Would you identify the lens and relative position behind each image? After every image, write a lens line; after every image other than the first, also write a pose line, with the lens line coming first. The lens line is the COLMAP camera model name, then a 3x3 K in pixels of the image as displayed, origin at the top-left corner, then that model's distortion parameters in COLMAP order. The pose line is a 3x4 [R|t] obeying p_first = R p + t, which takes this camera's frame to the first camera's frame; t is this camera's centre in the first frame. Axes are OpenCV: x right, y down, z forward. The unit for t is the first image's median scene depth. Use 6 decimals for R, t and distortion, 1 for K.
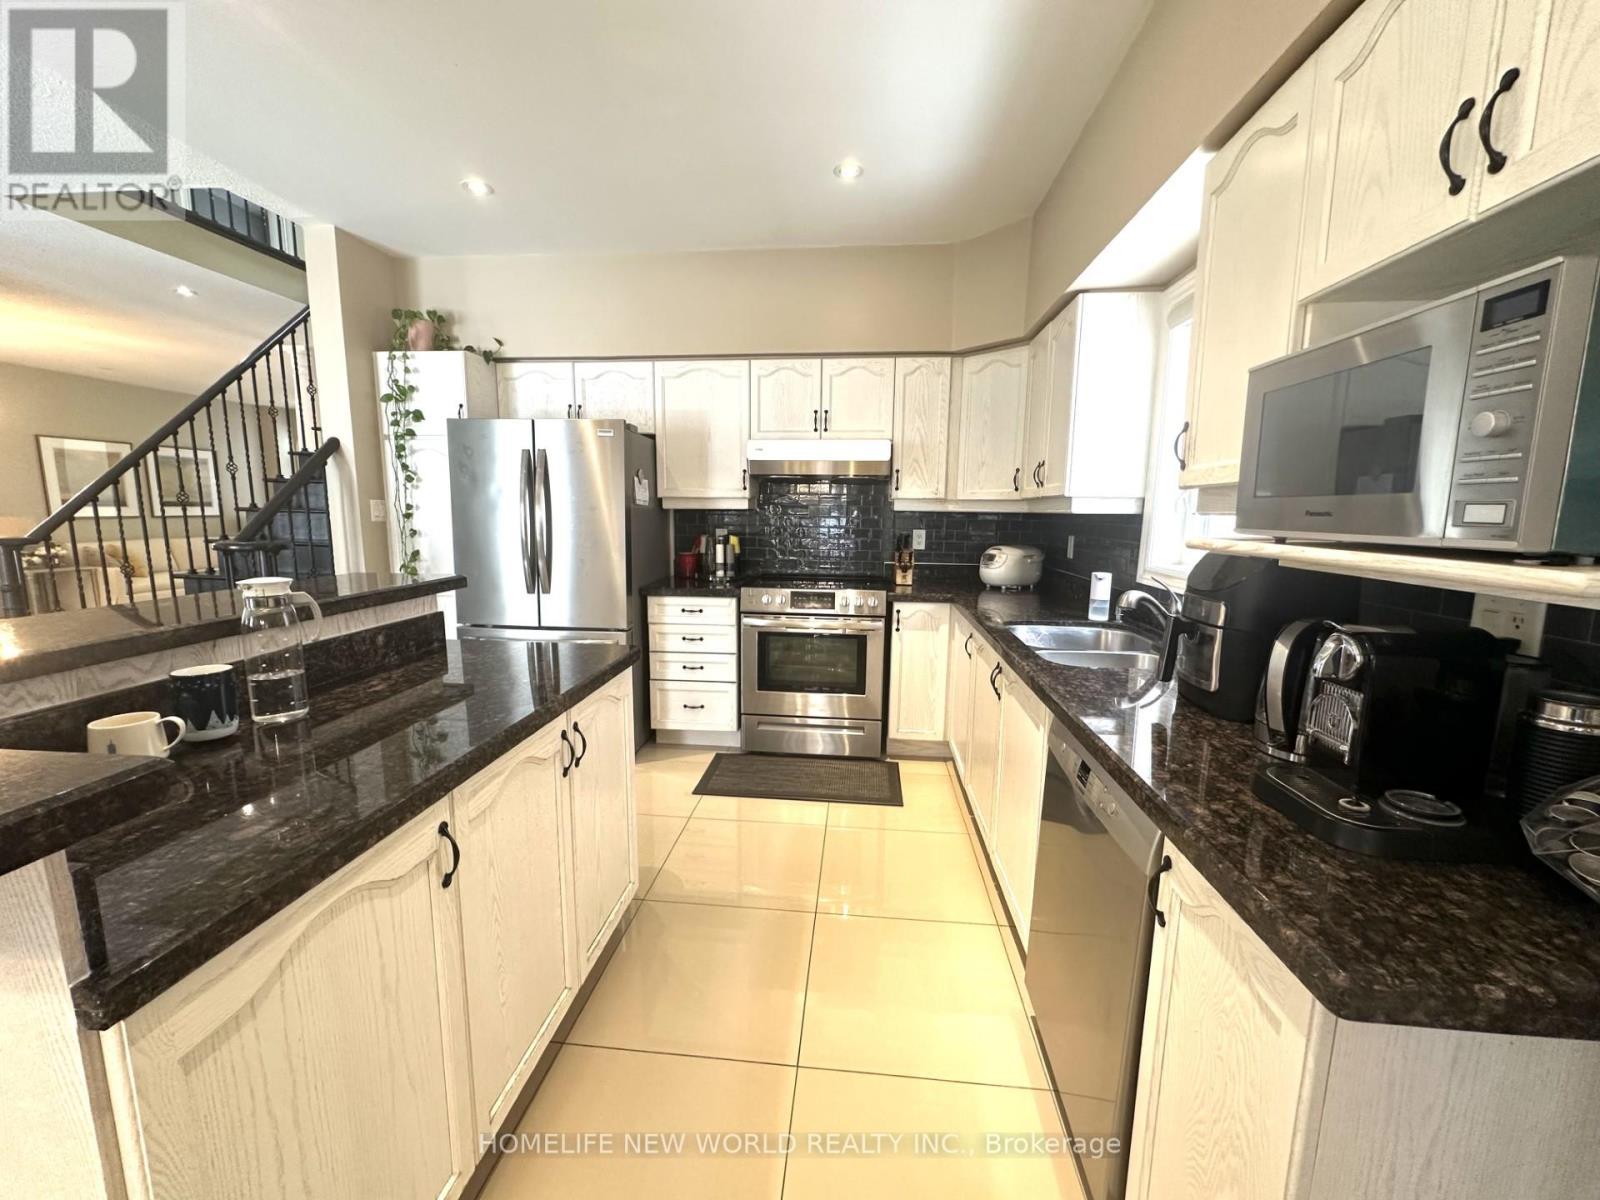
lens RADIAL K [[637.8, 0, 794.4], [0, 637.8, 601.7], [0, 0, 1]] dist [-0.004229, -0.000210]
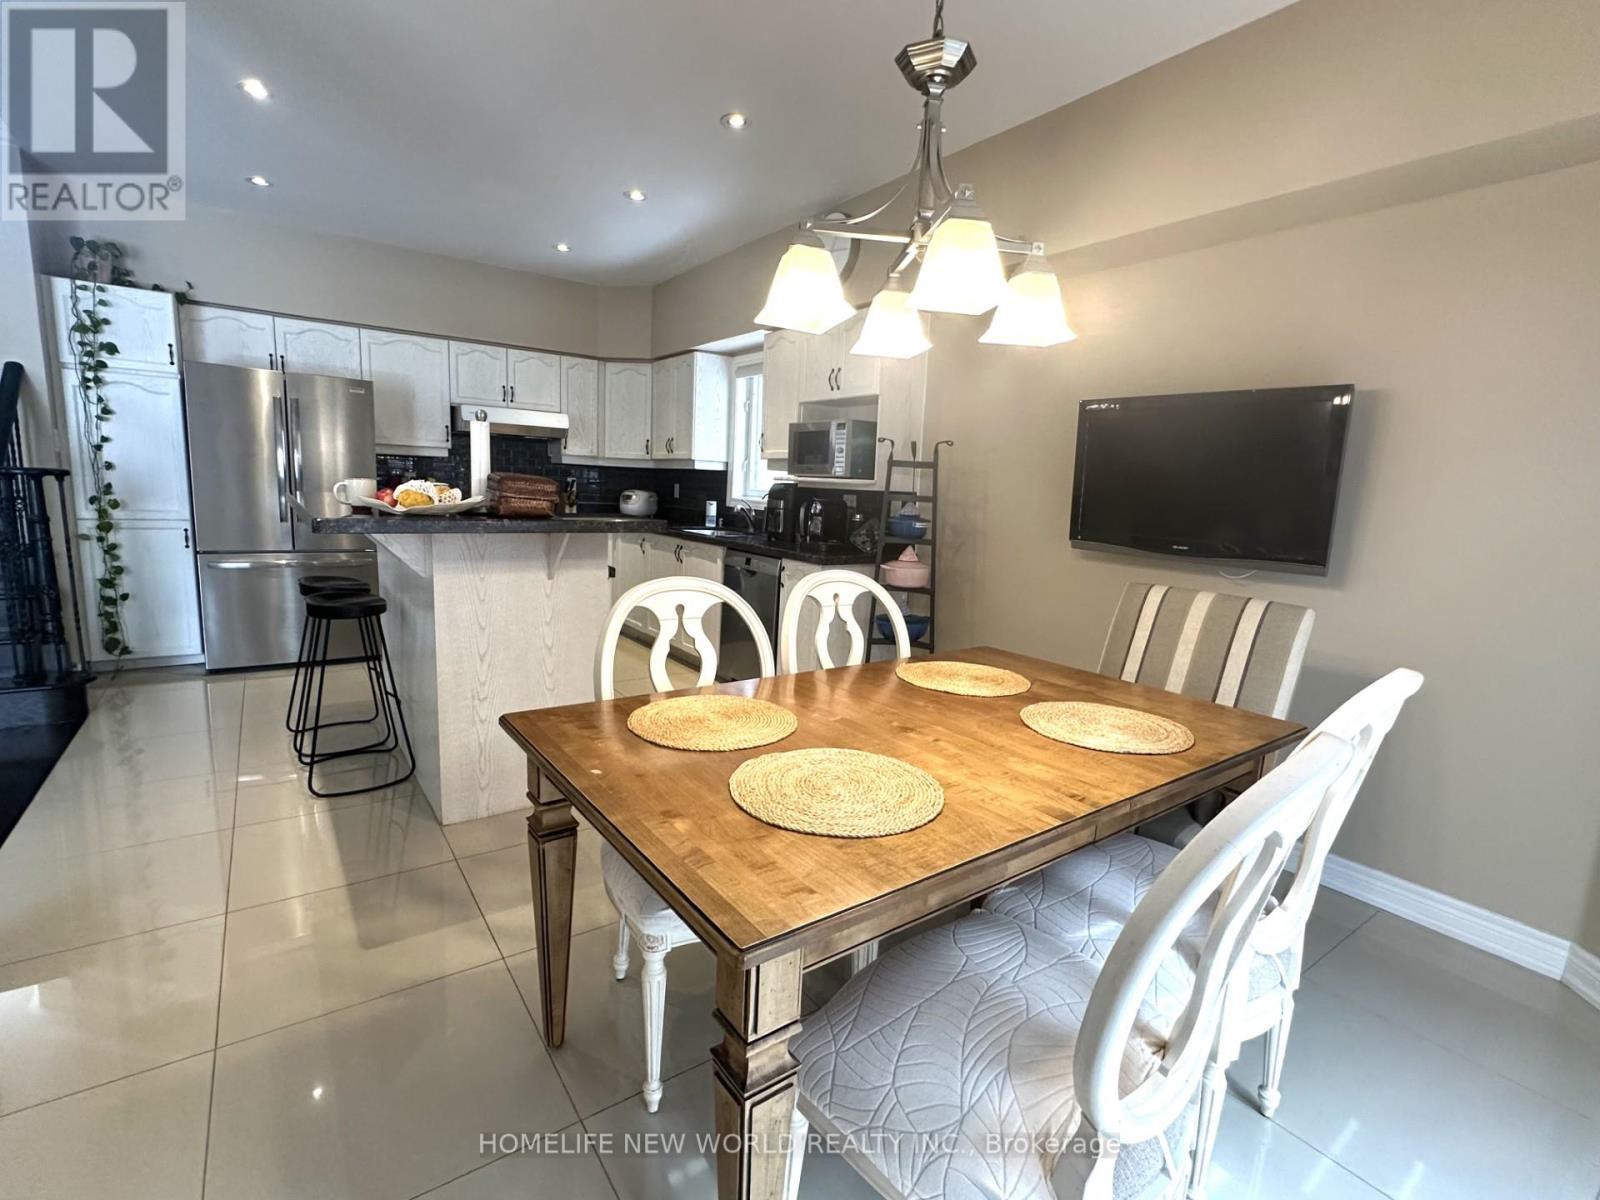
lens RADIAL K [[742.6, 0, 803.0], [0, 742.6, 599.5], [0, 0, 1]] dist [0.000591, 0.000087]
pose [[0.744372, -0.080526, 0.662892, -0.596169], [0.060101, 0.996753, 0.053594, 0.107650], [-0.665055, -0.000053, 0.746794, -0.615082]]
